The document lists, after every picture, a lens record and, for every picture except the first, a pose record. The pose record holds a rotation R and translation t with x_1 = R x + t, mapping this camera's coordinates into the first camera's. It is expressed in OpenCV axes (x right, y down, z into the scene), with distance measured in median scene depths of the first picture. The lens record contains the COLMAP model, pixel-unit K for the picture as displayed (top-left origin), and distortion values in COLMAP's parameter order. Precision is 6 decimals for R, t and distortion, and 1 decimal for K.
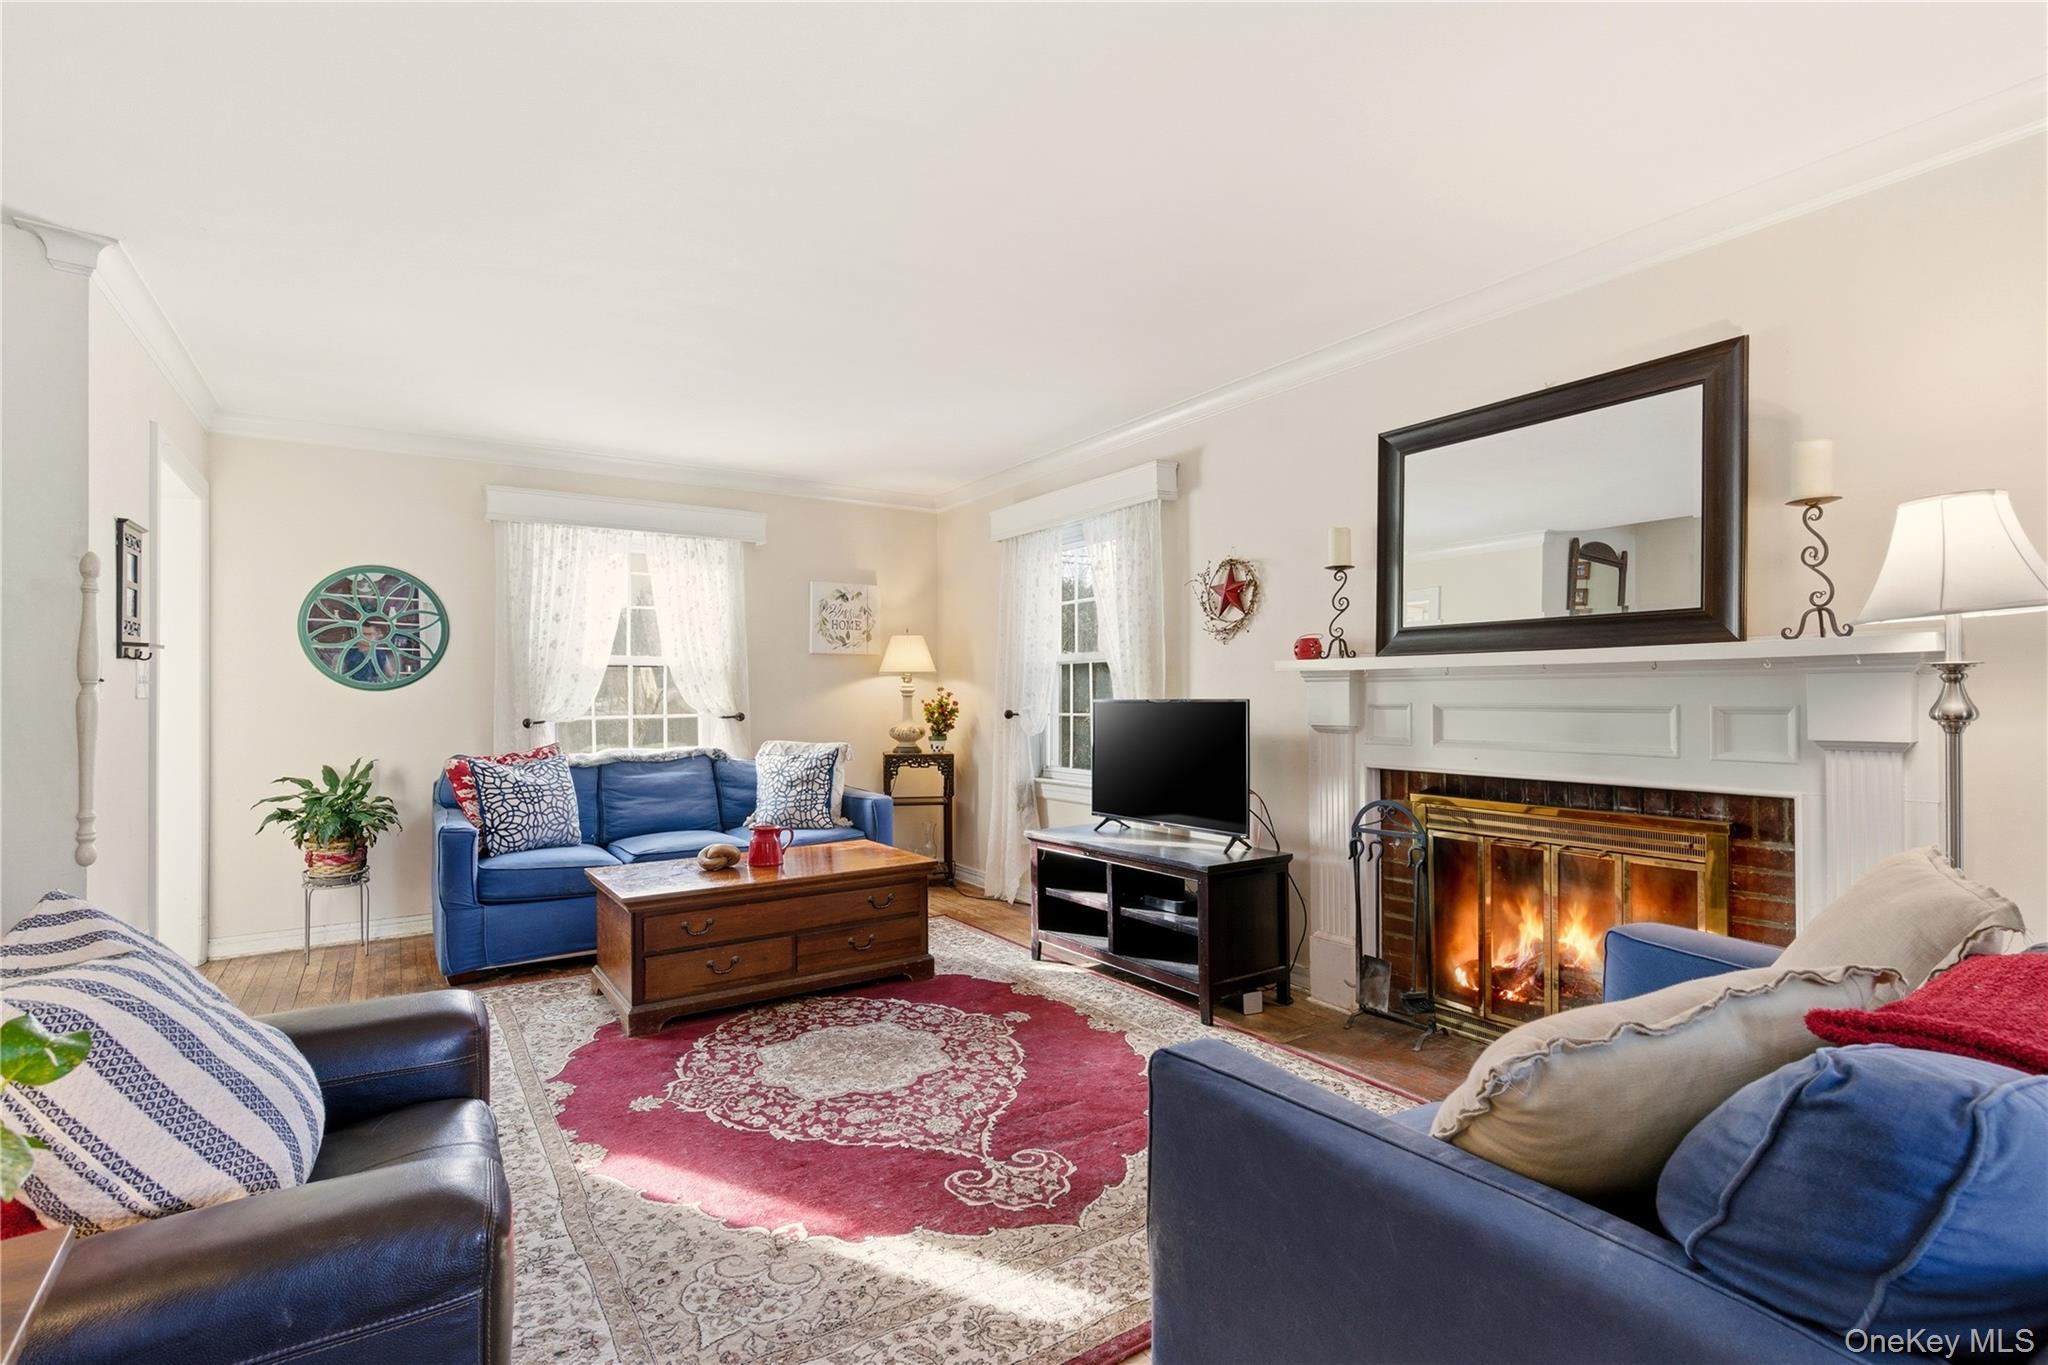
lens RADIAL K [[941.6, 0, 1004.2], [0, 941.6, 691.4], [0, 0, 1]] dist [0.003694, -0.001821]
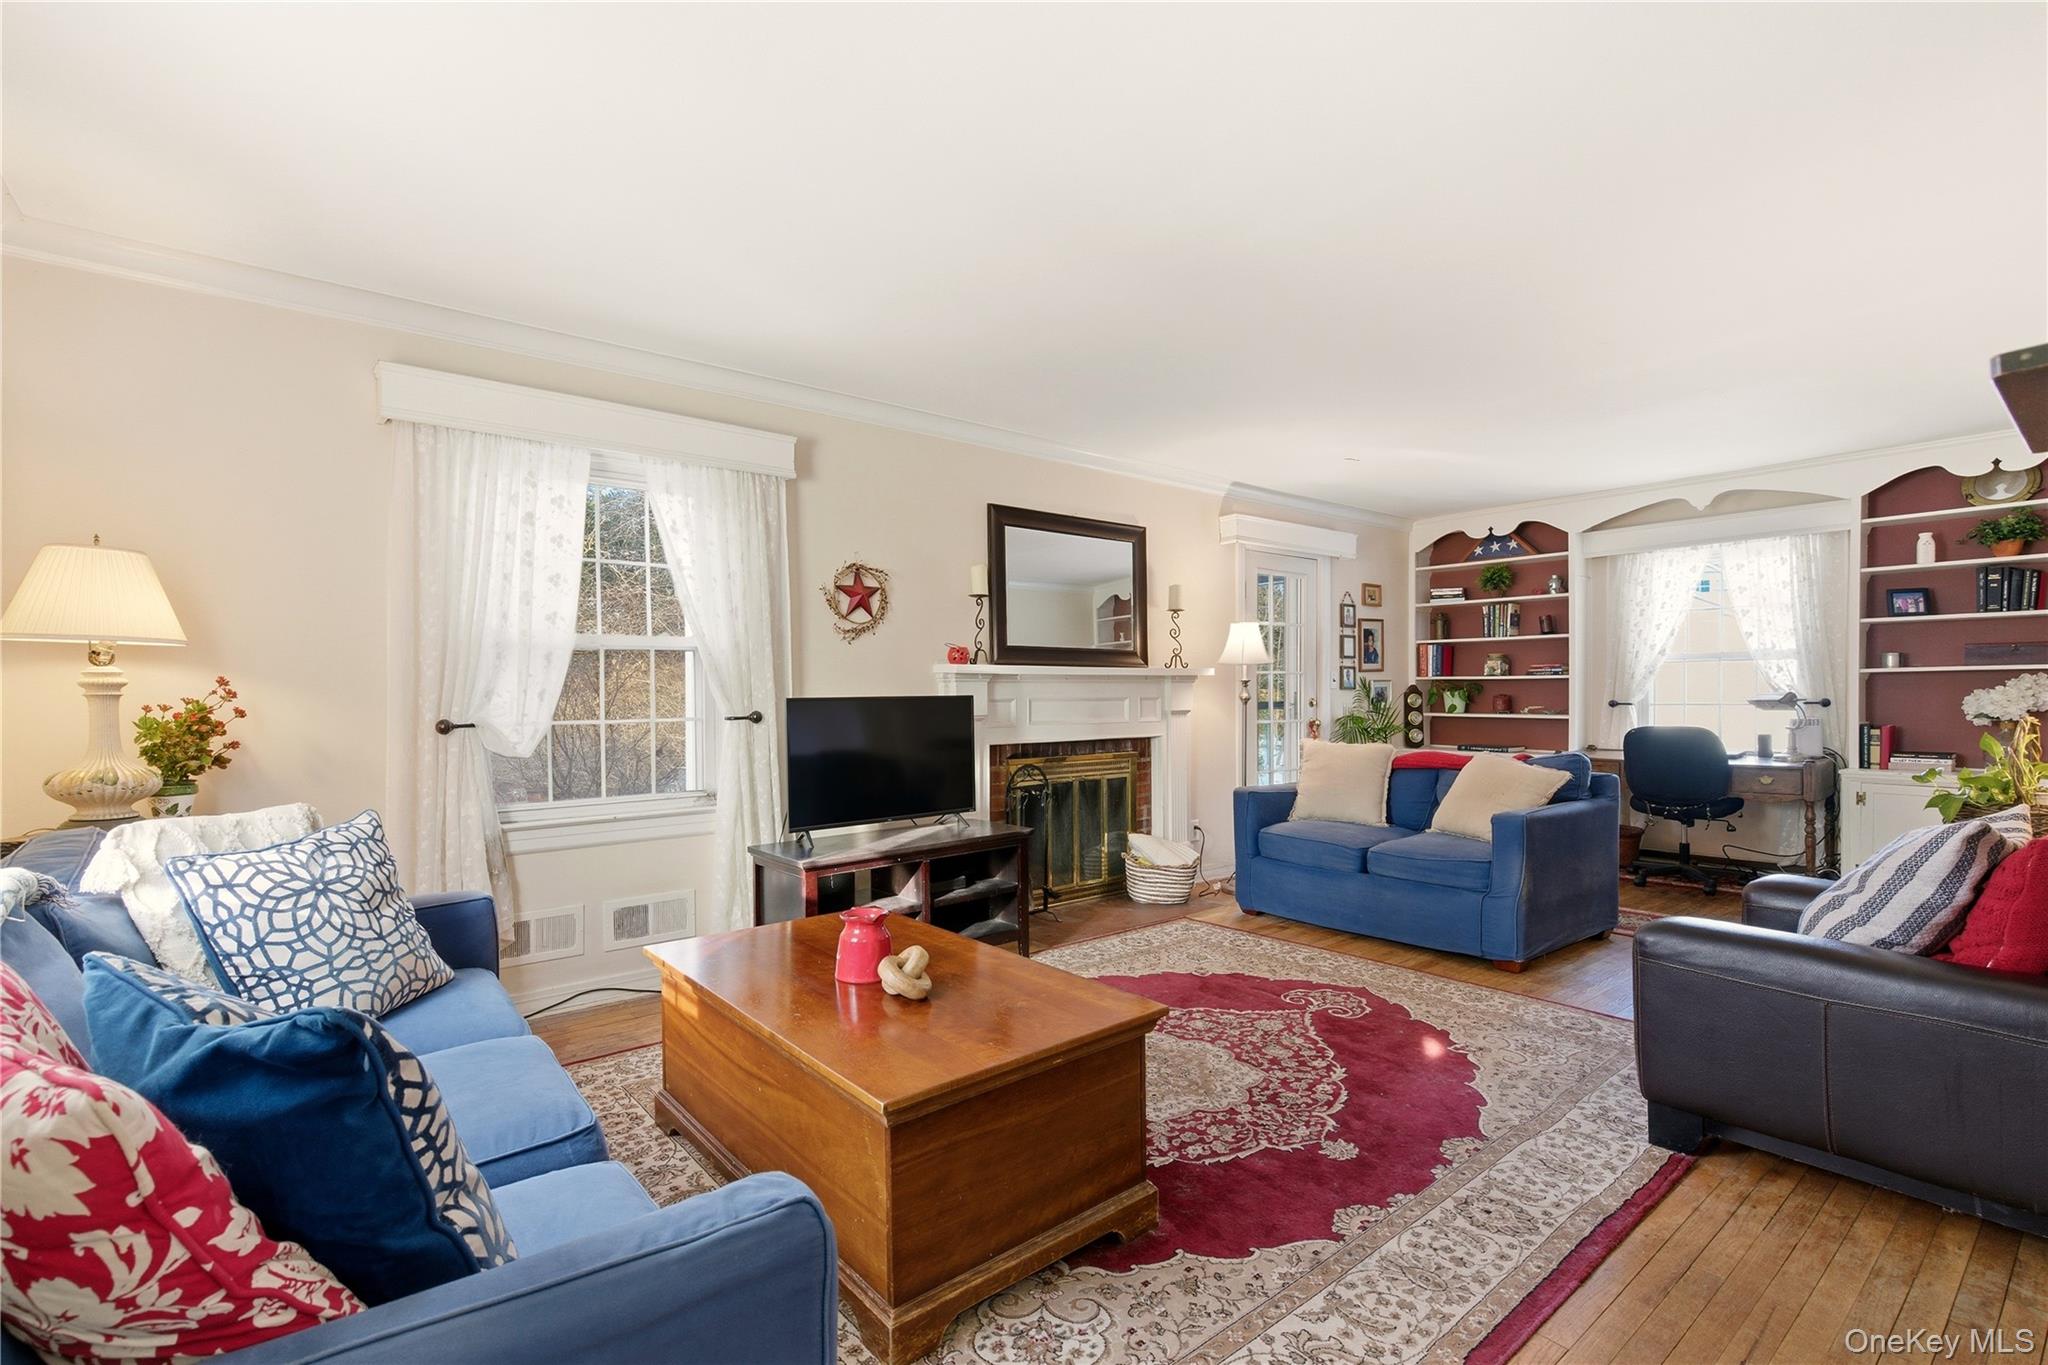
lens RADIAL K [[941.6, 0, 1005.8], [0, 941.6, 701.3], [0, 0, 1]] dist [0.003694, -0.001821]
pose [[-0.101926, -0.004146, 0.994783, -1.123145], [0.003713, 0.999983, 0.004549, 0.012338], [-0.994785, 0.004157, -0.101909, 1.284983]]
